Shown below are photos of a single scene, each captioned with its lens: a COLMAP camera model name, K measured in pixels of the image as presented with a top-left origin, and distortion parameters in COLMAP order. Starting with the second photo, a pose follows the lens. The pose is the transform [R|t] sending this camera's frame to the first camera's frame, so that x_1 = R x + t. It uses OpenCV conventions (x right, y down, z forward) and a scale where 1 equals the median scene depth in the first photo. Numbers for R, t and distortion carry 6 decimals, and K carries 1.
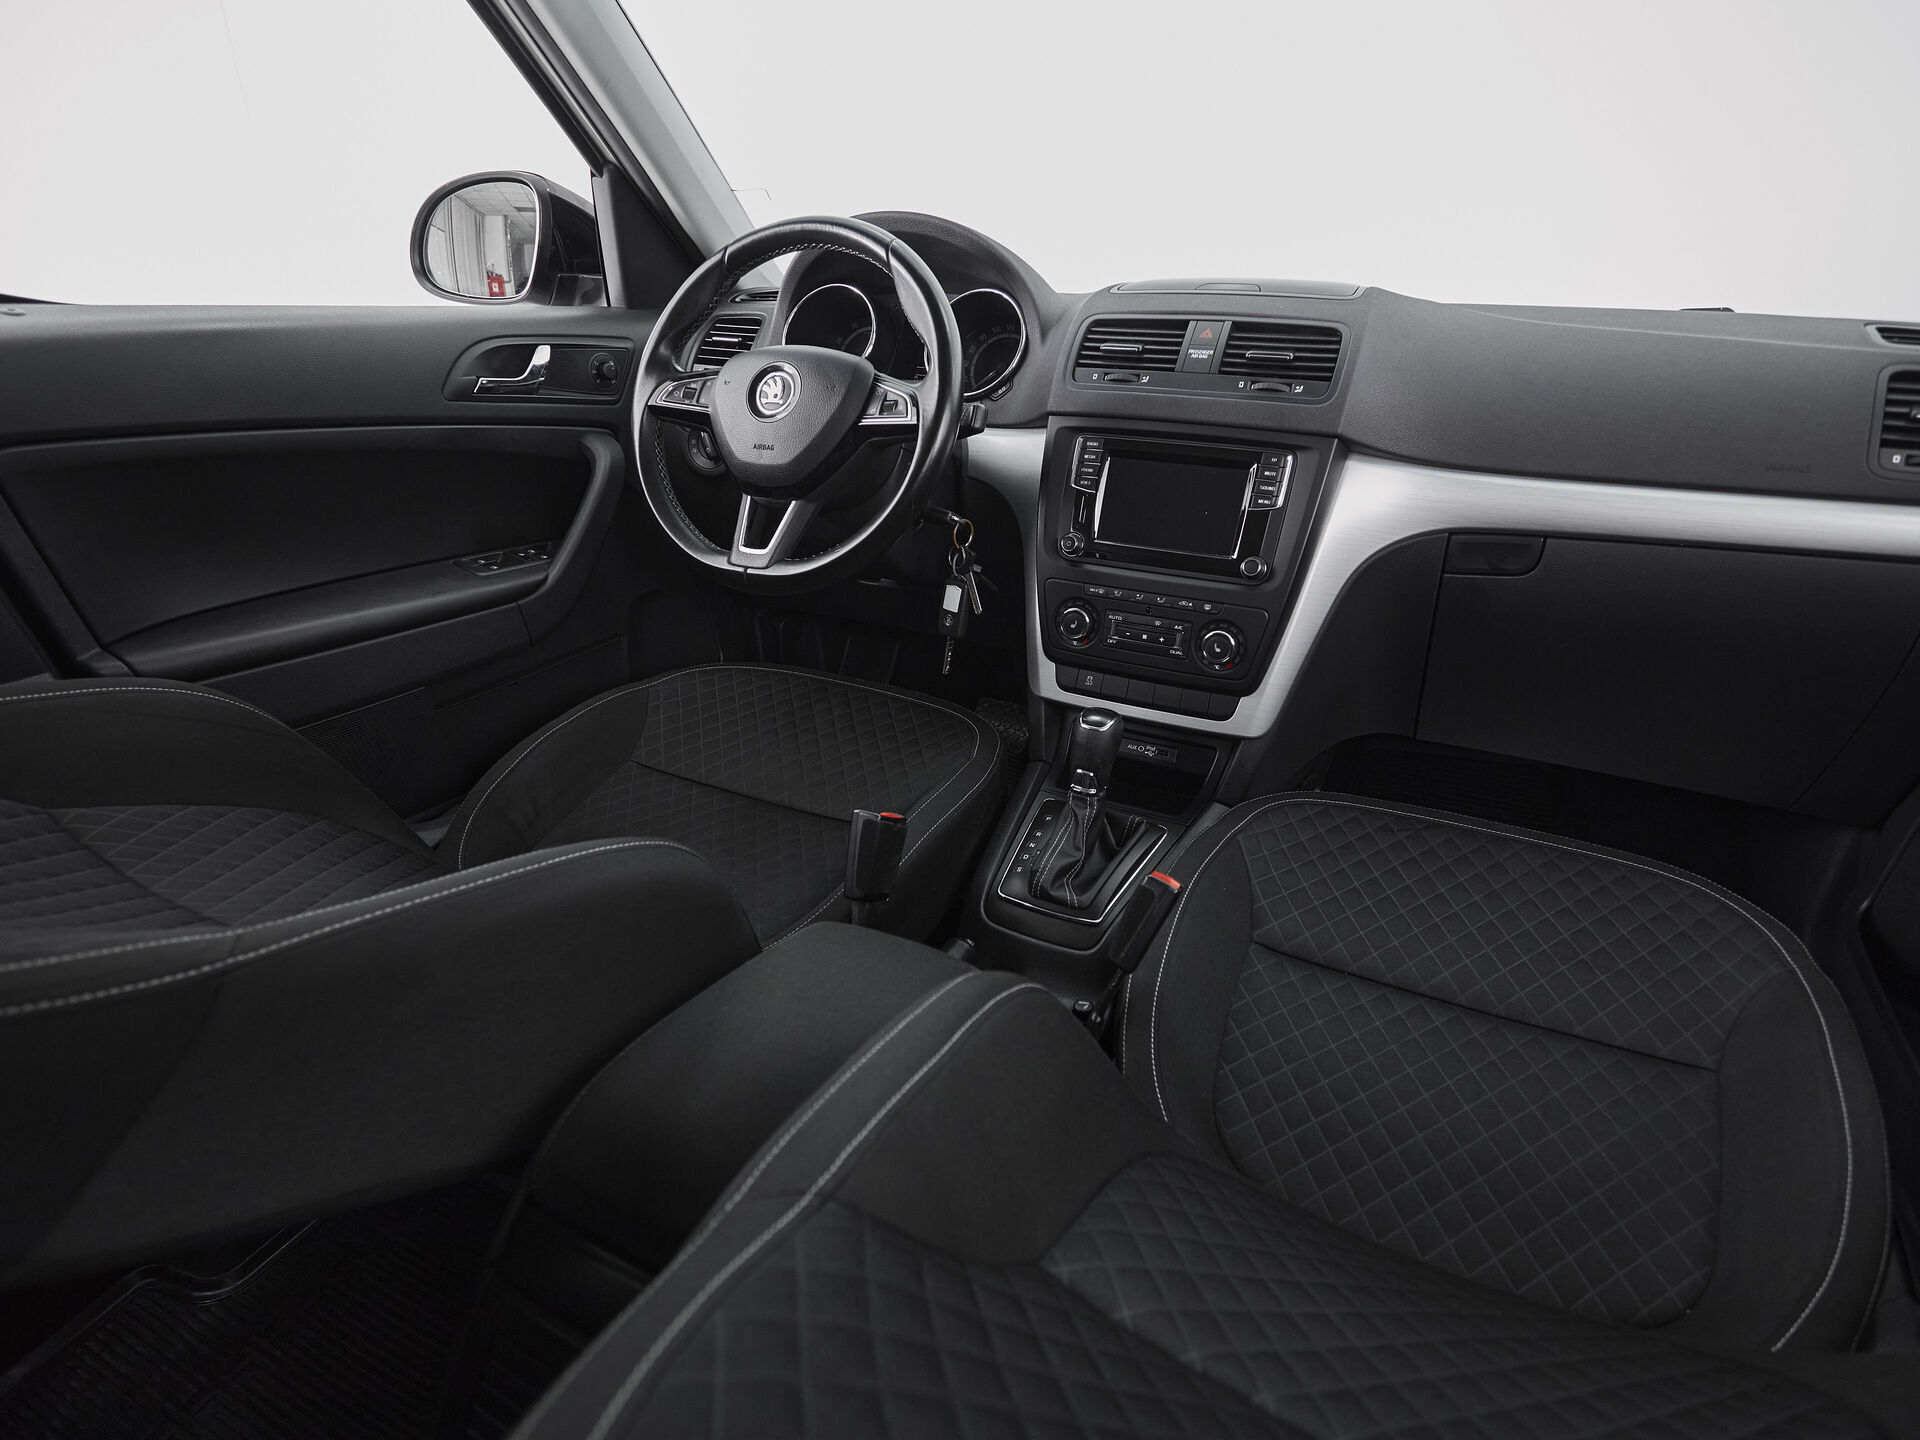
lens RADIAL K [[1064.2, 0, 951.7], [0, 1064.2, 716.6], [0, 0, 1]] dist [0.001634, -0.003155]
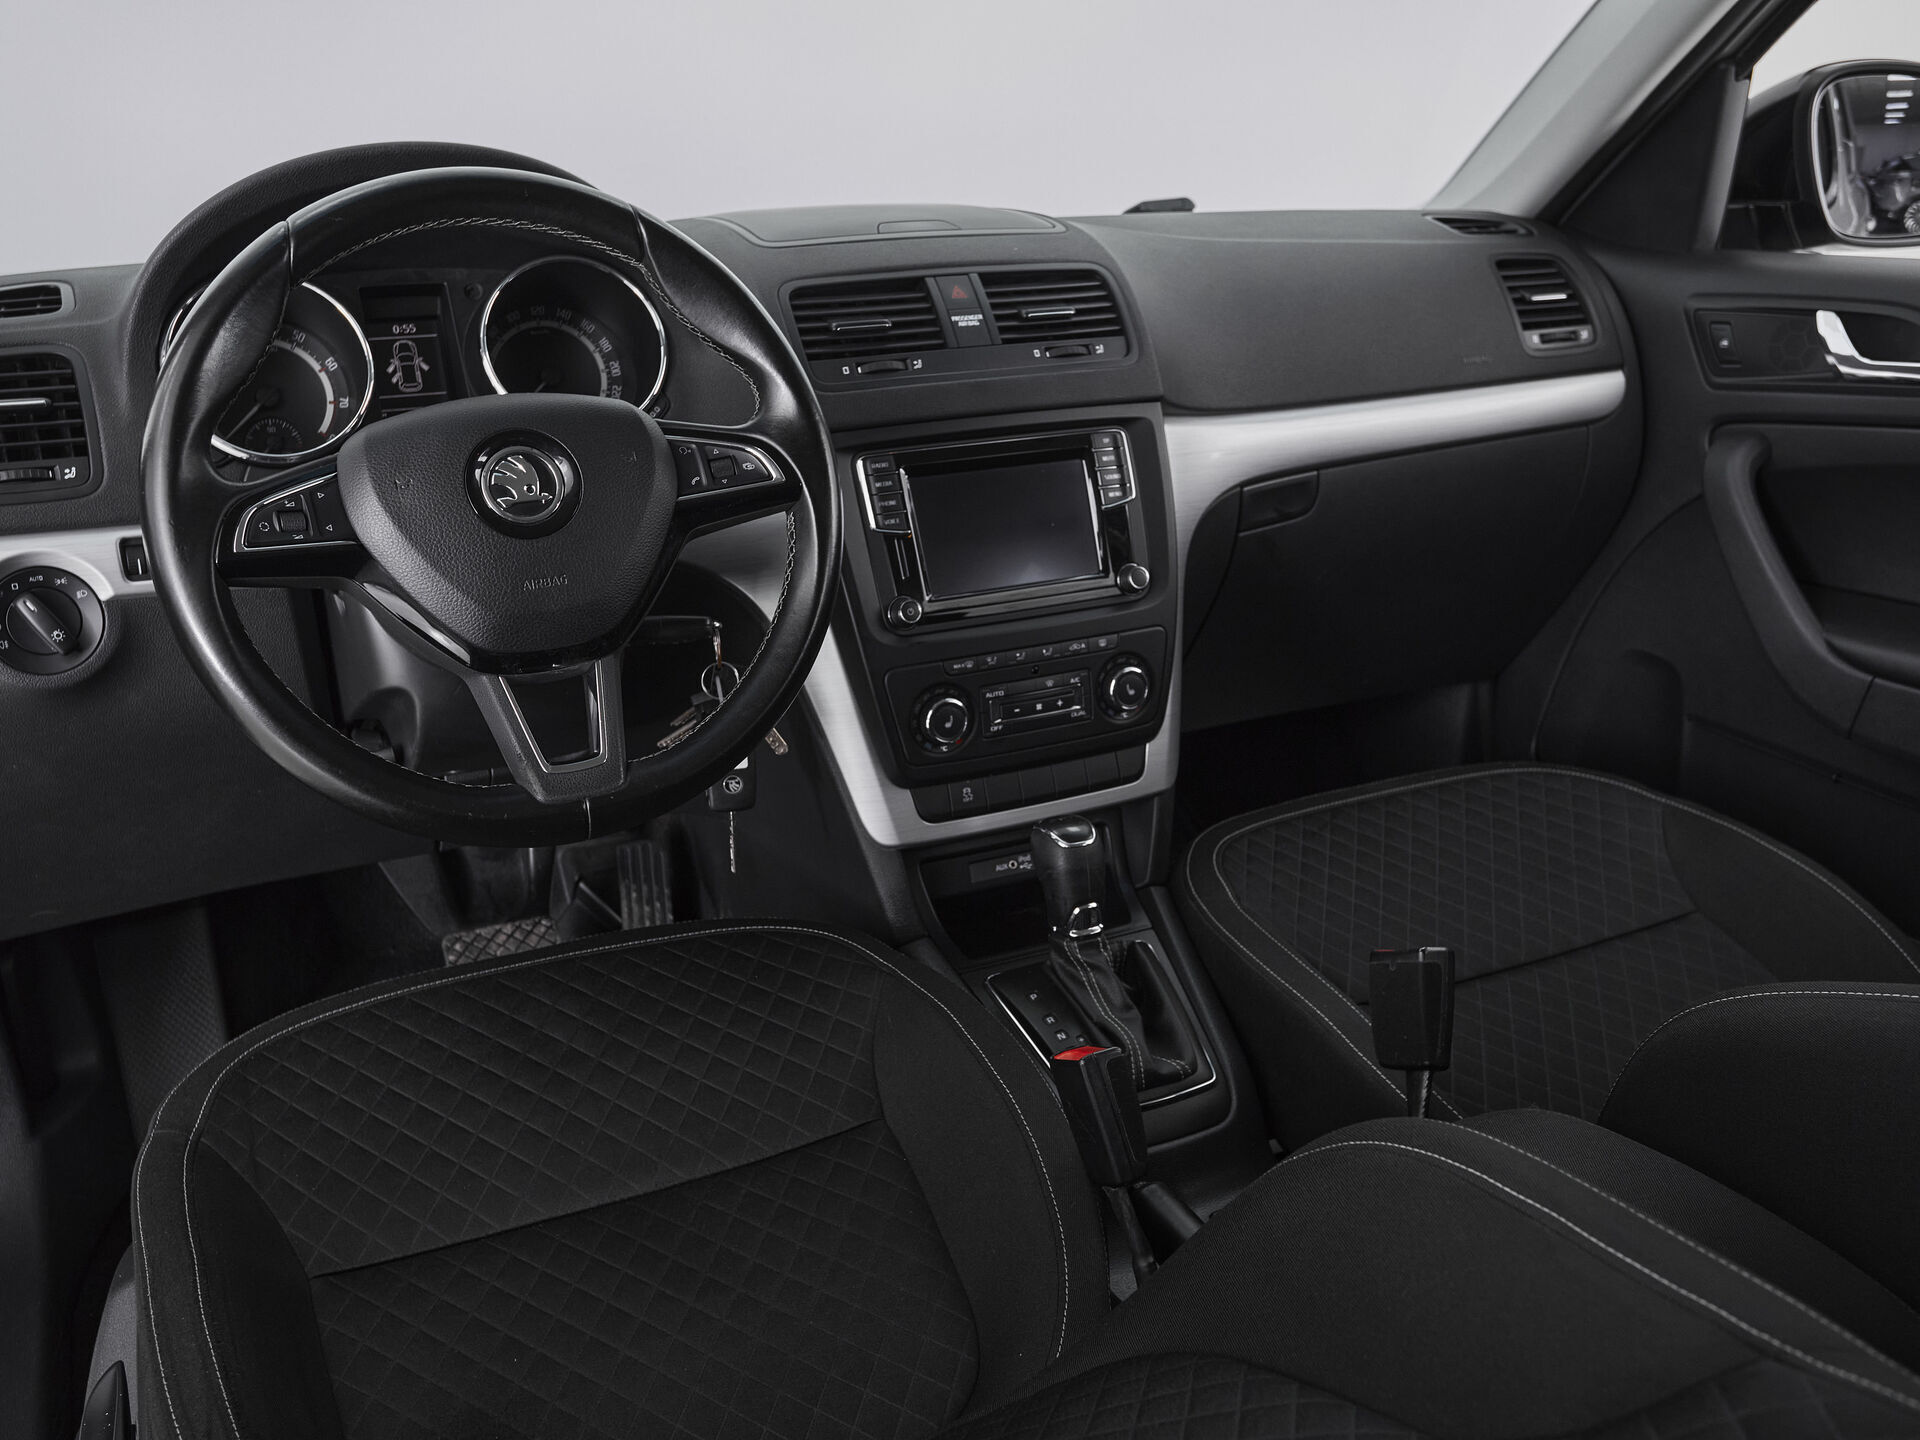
lens RADIAL K [[1762.7, 0, 960.1], [0, 1762.7, 720.1], [0, 0, 1]] dist [-0.014712, 0.000000]
pose [[0.596743, -0.293928, 0.746662, -0.750618], [0.332433, 0.937447, 0.103347, -0.209381], [-0.730333, 0.186544, 0.657127, 0.259079]]
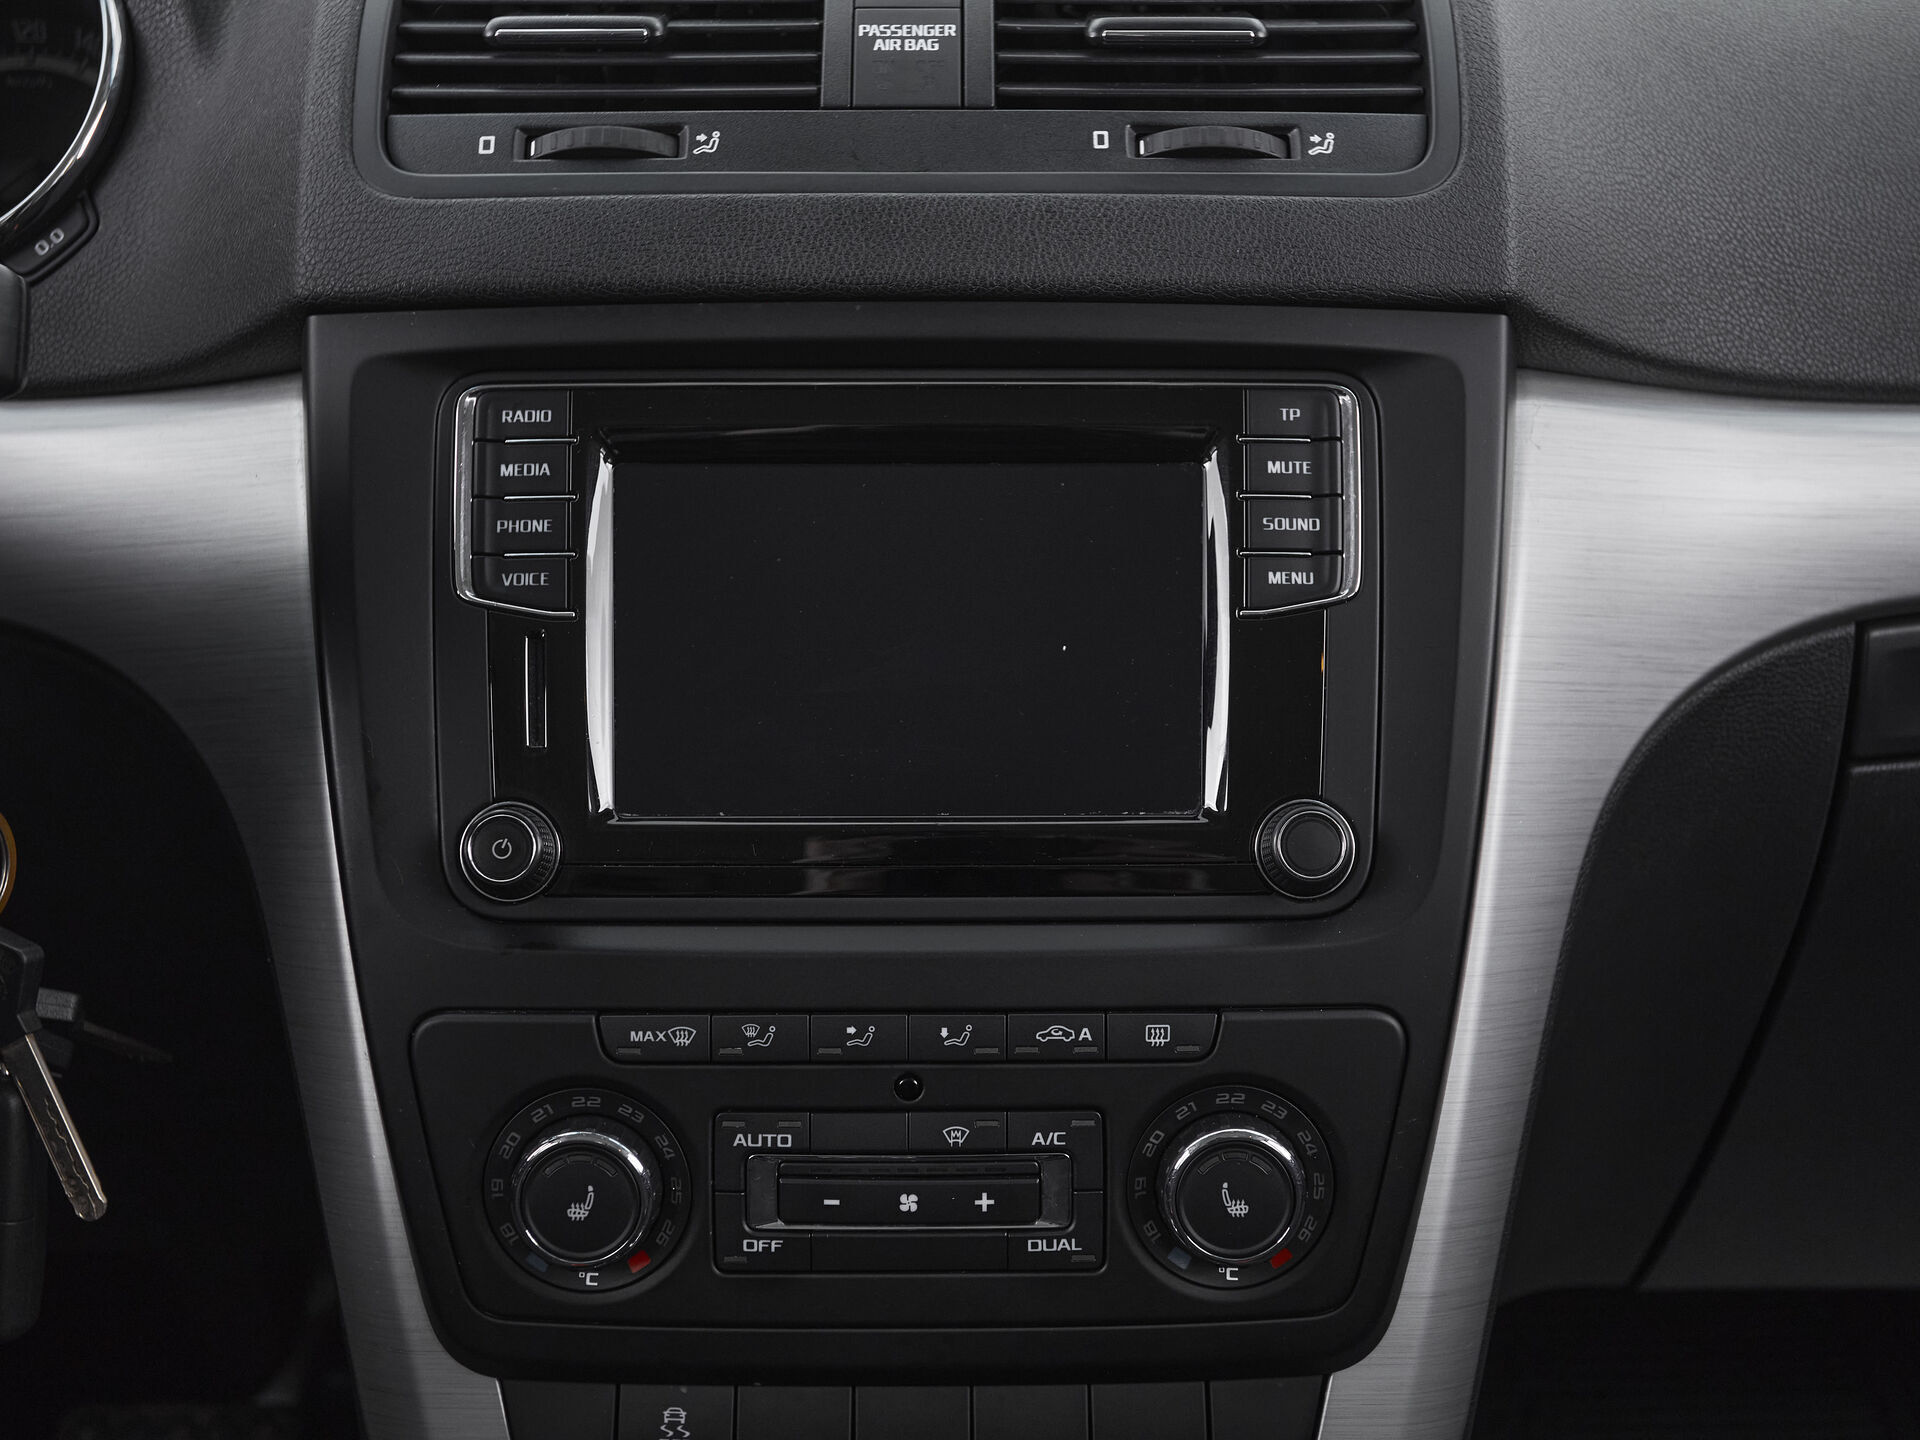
lens RADIAL K [[2327.9, 0, 986.0], [0, 2327.9, 718.8], [0, 0, 1]] dist [0.029629, 0.000000]
pose [[0.886908, -0.122082, 0.445523, -0.014908], [0.194292, 0.973576, -0.120002, -0.114038], [-0.419100, 0.192993, 0.887191, 0.532414]]
